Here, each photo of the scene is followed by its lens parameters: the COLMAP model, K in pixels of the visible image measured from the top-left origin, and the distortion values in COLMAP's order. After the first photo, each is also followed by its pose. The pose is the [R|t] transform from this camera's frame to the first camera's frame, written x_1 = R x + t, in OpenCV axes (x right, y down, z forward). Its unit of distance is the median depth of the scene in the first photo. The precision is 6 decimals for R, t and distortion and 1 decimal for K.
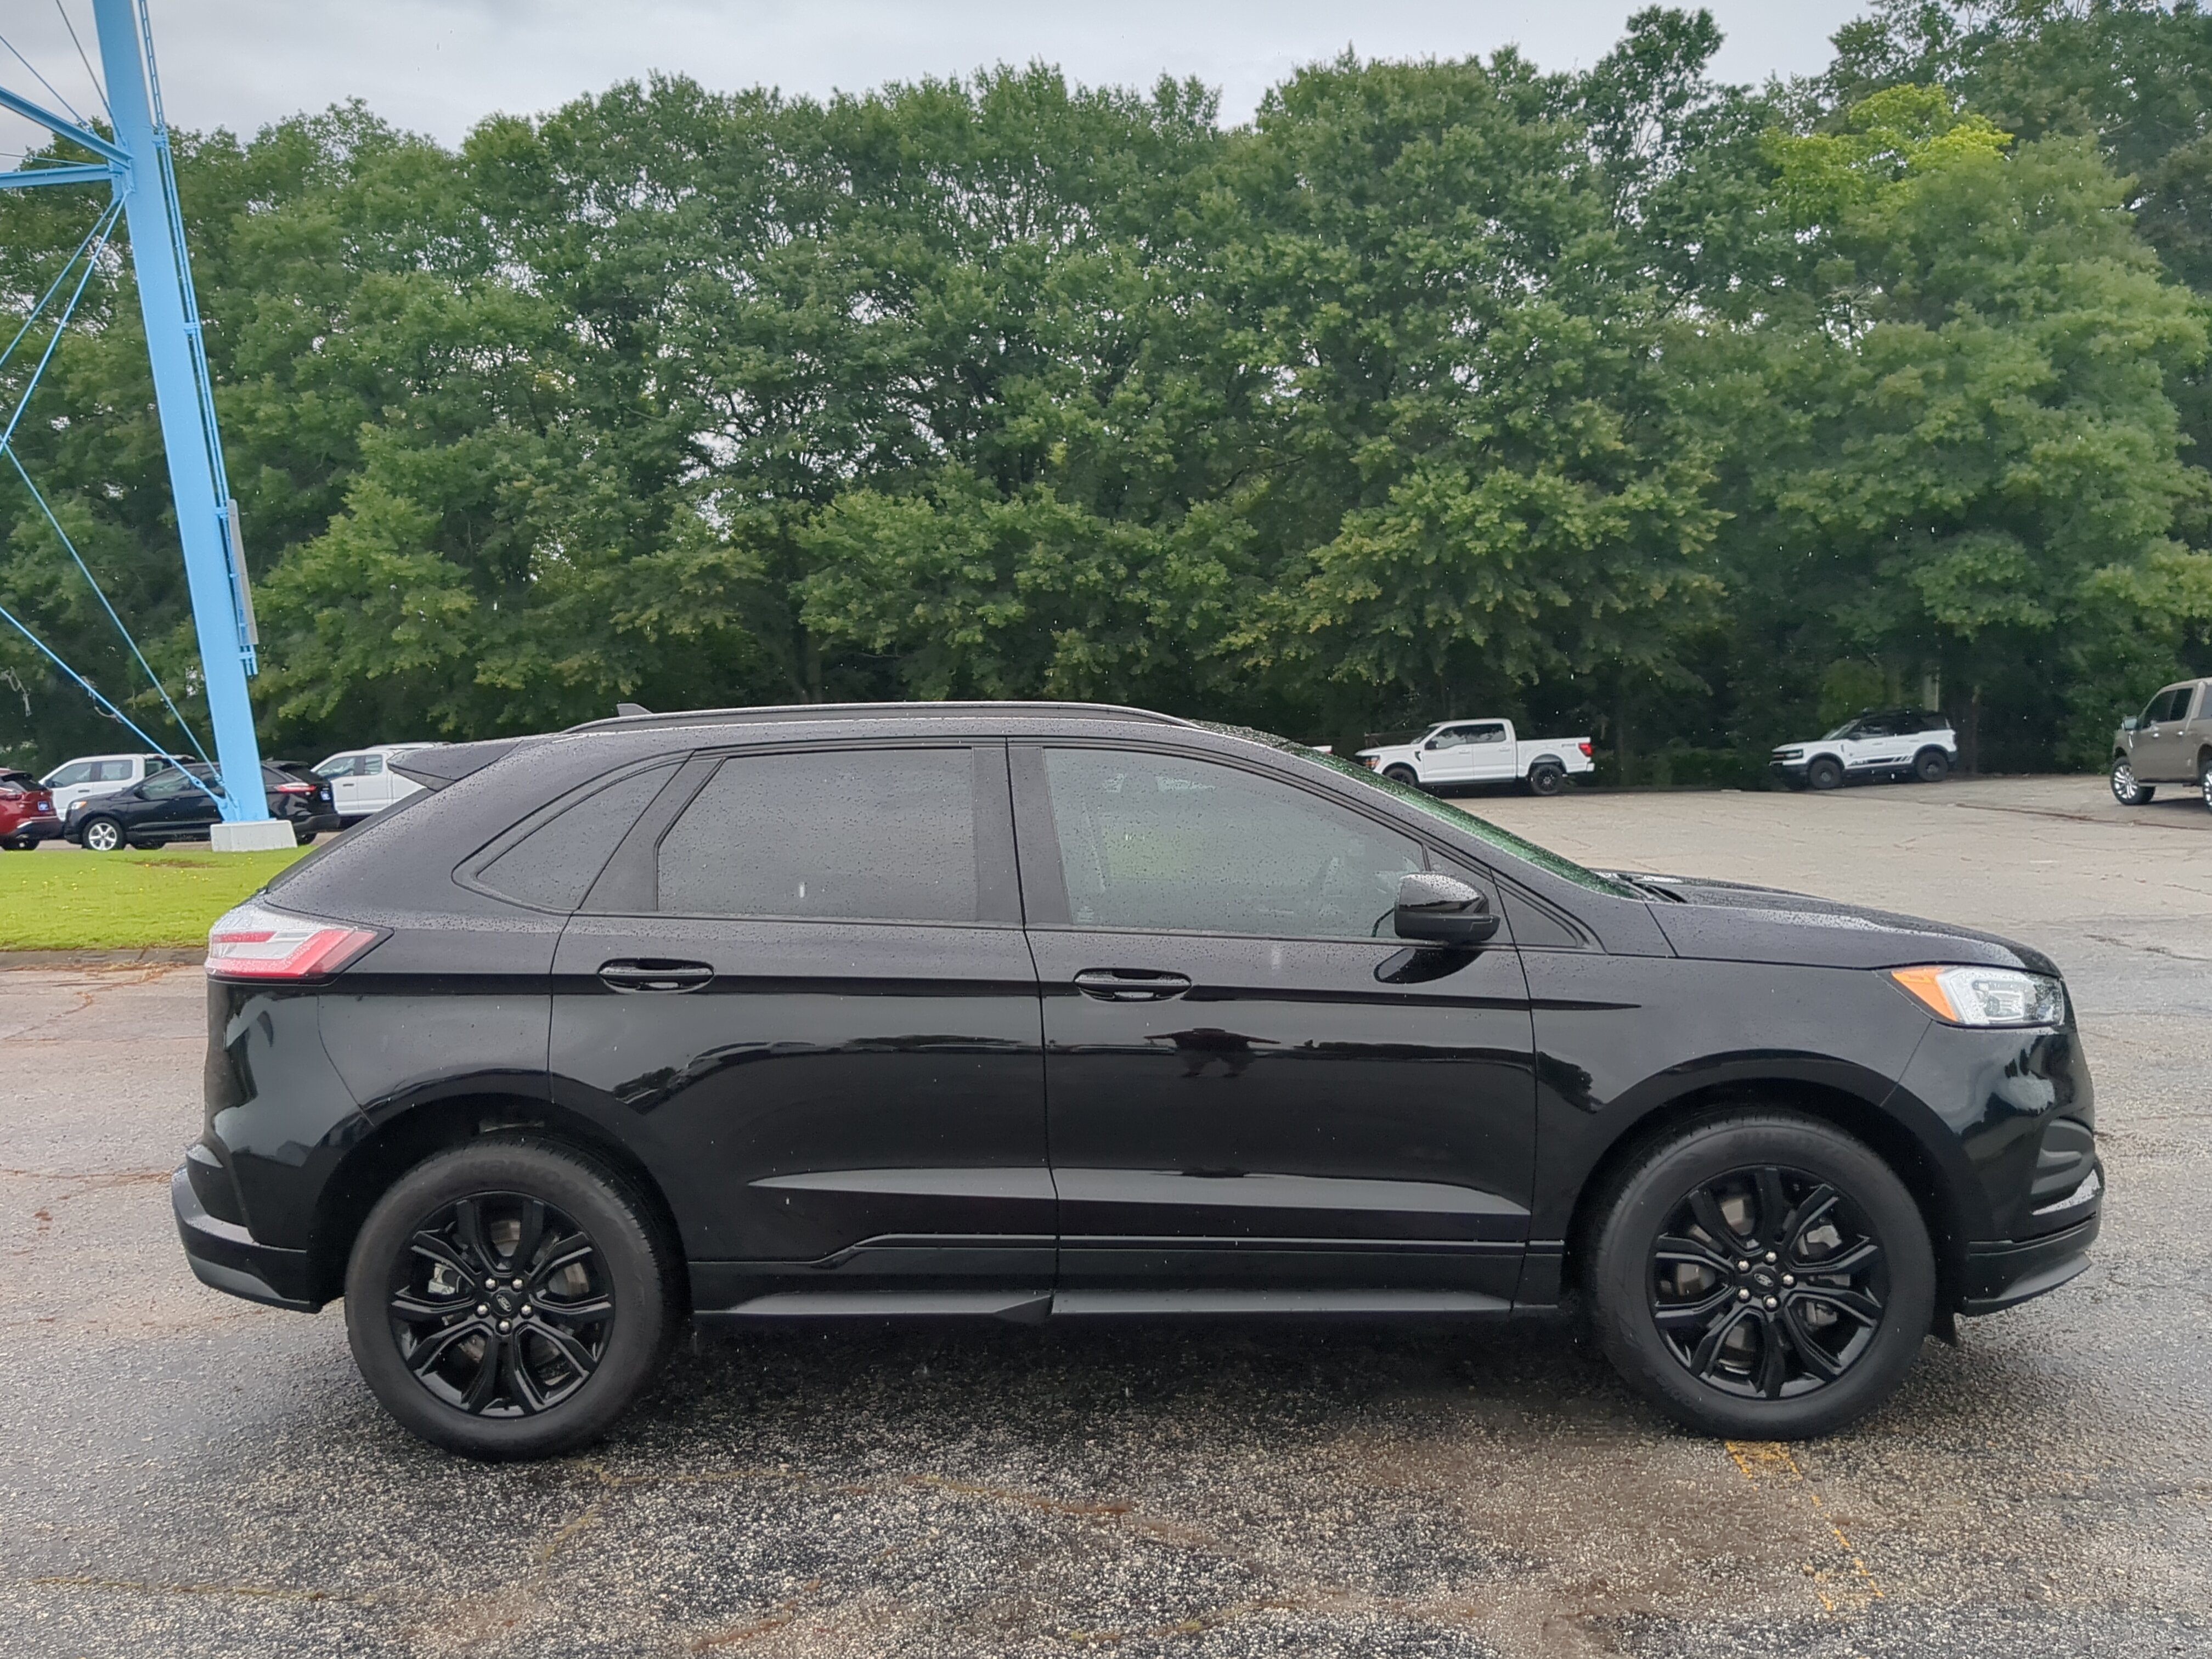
lens RADIAL K [[2056.7, 0, 1105.4], [0, 2056.7, 819.7], [0, 0, 1]] dist [0.004499, 0.000000]
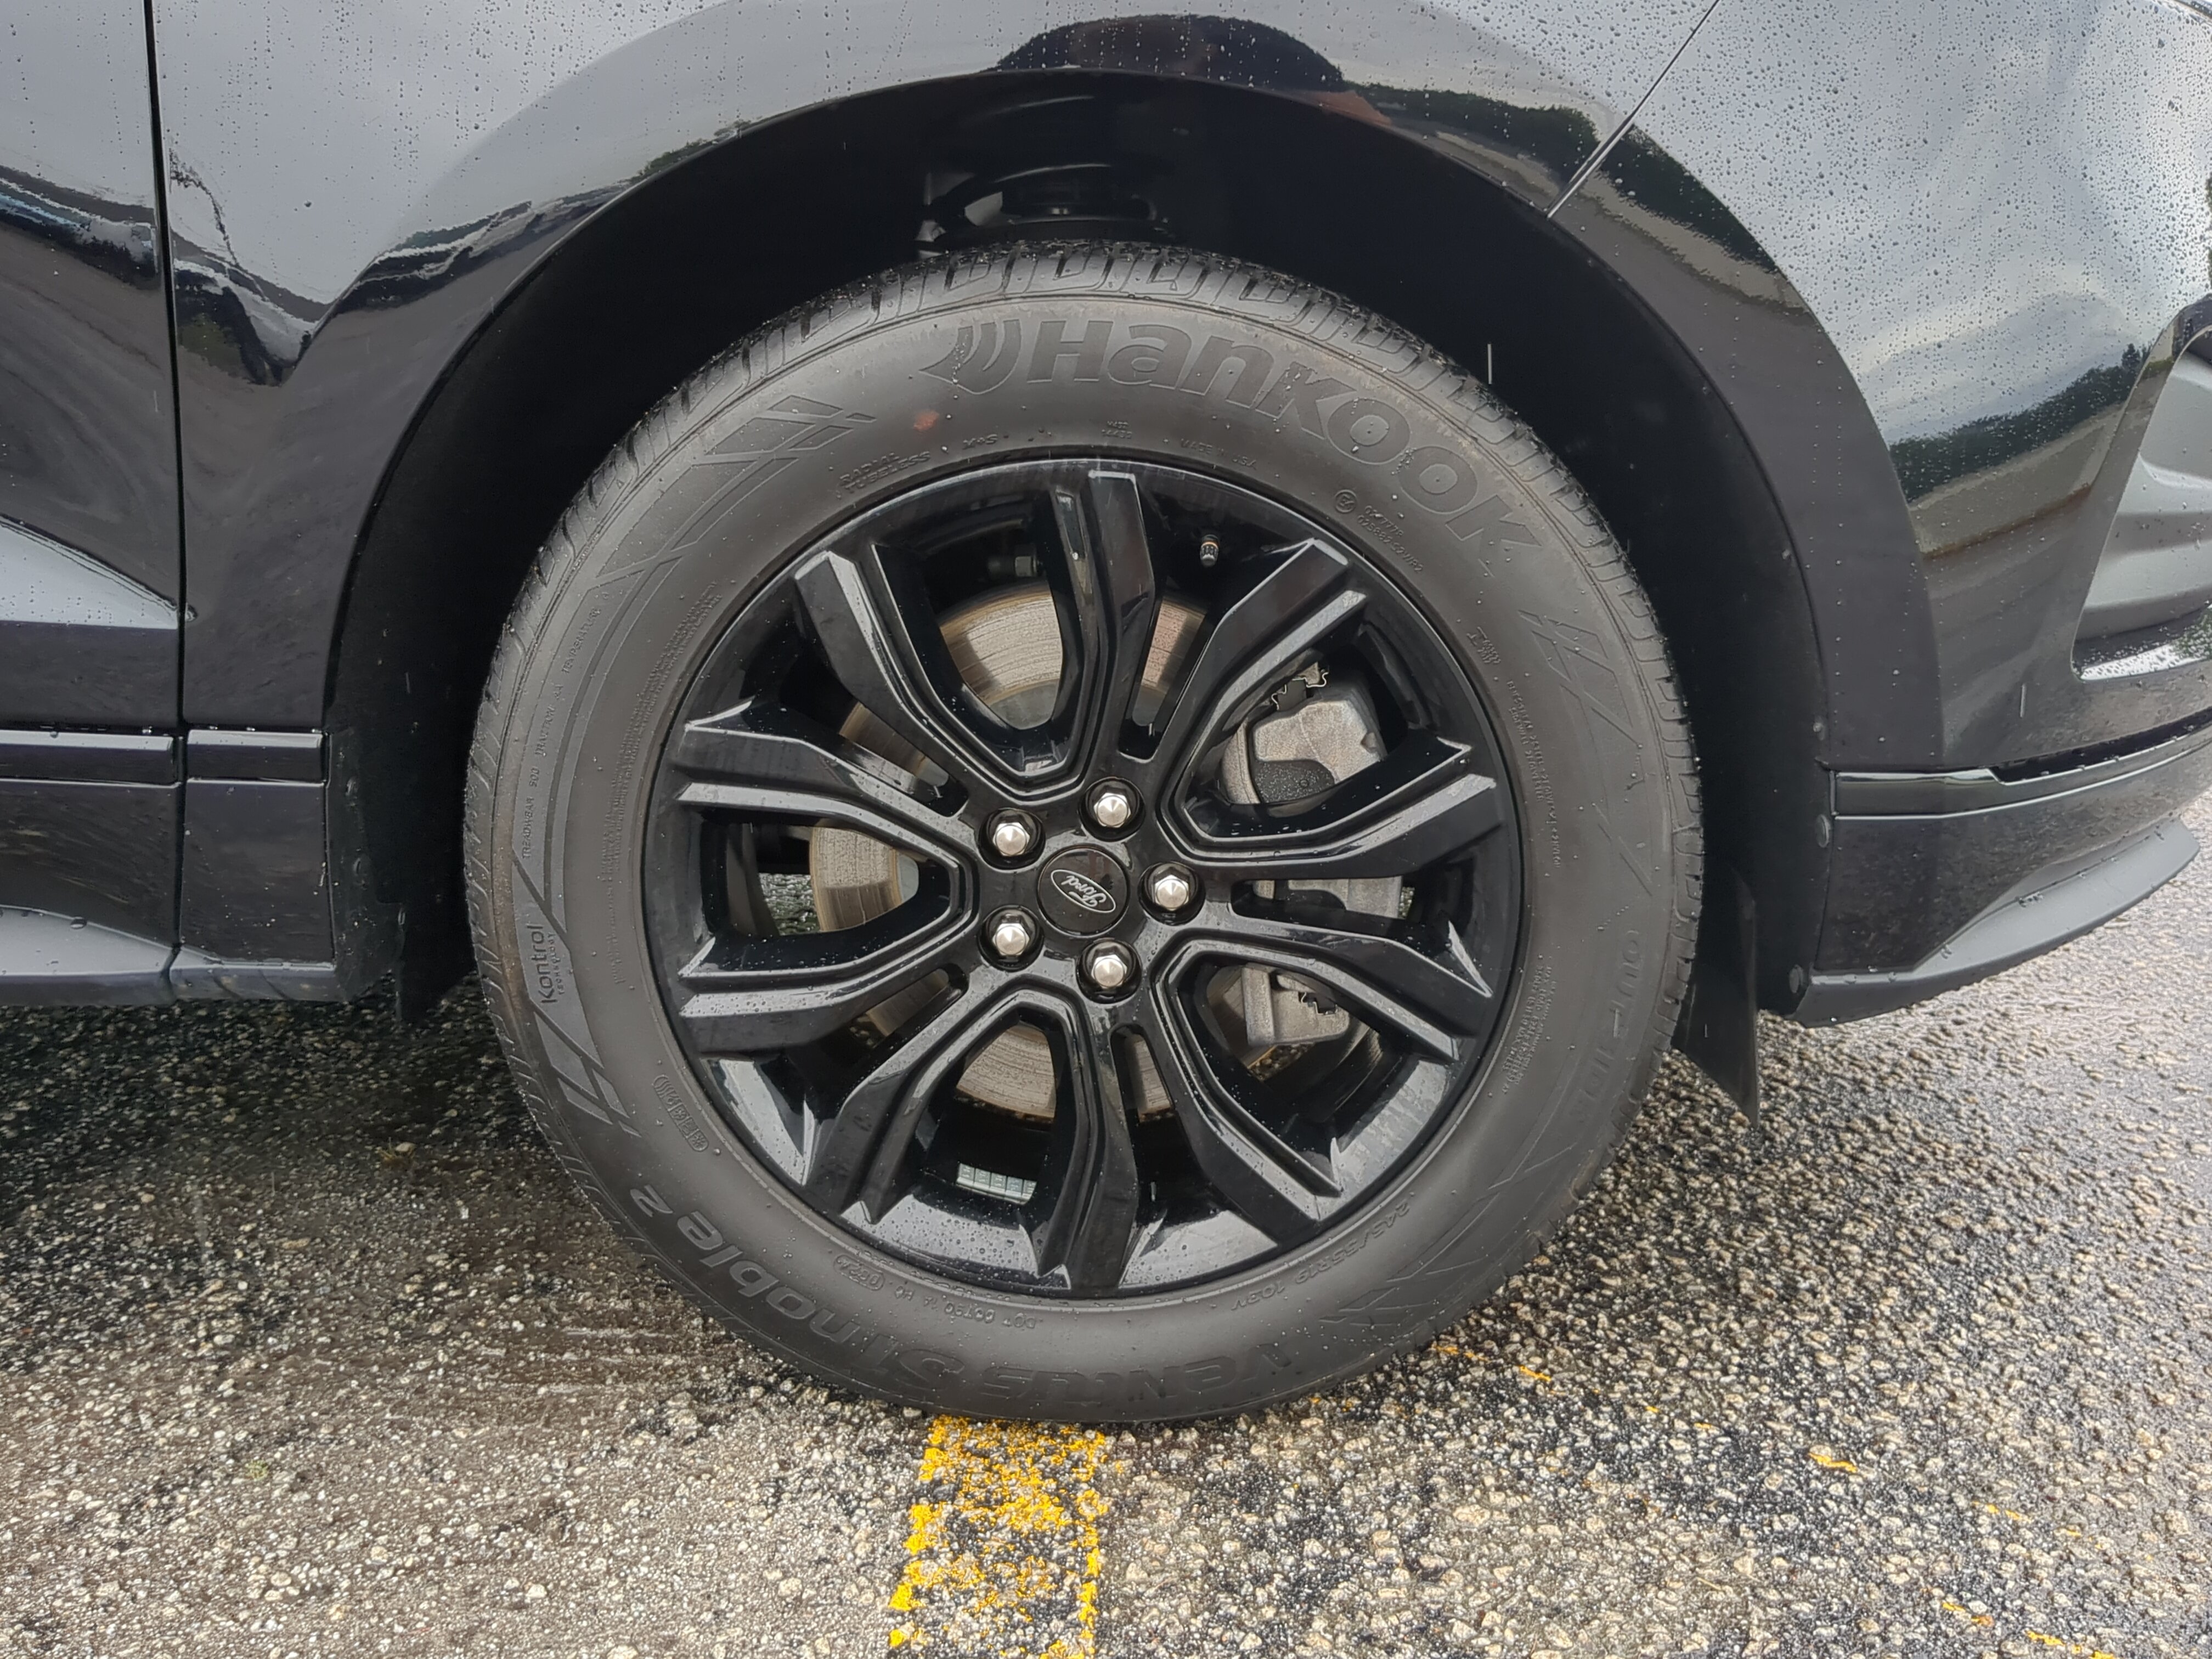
lens RADIAL K [[2056.7, 0, 1095.6], [0, 2056.7, 833.3], [0, 0, 1]] dist [0.004499, 0.000000]
pose [[0.998662, 0.022230, 0.046698, 0.308653], [-0.032675, 0.971080, 0.236506, 0.151764], [-0.040090, -0.237715, 0.970507, 0.736966]]
